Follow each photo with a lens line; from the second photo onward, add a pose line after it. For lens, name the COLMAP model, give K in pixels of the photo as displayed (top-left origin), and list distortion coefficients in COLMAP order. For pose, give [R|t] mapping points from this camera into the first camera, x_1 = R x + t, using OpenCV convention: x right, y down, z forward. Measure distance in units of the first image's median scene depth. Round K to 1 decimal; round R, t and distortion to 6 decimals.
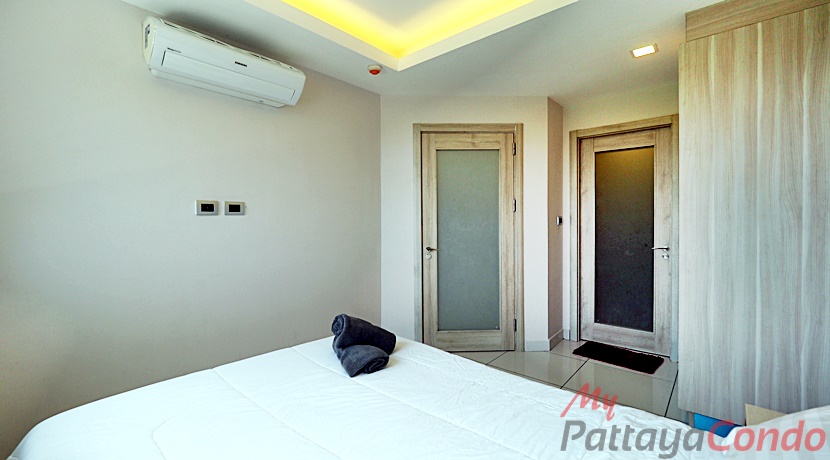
lens RADIAL K [[350.2, 0, 401.7], [0, 350.2, 225.6], [0, 0, 1]] dist [-0.001844, -0.000196]
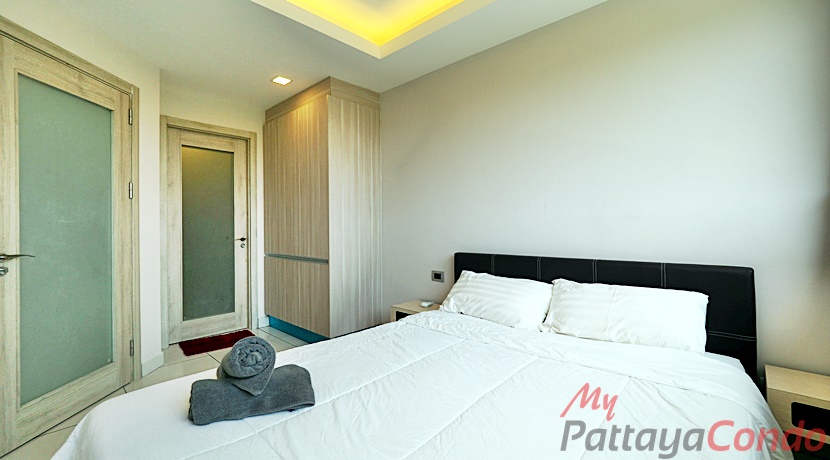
lens RADIAL K [[350.2, 0, 401.7], [0, 350.2, 225.6], [0, 0, 1]] dist [-0.001844, -0.000196]
pose [[0.038366, 0.007519, 0.999235, -0.417004], [0.022993, 0.999700, -0.008406, 0.038976], [-0.998999, 0.023297, 0.038182, 0.383572]]
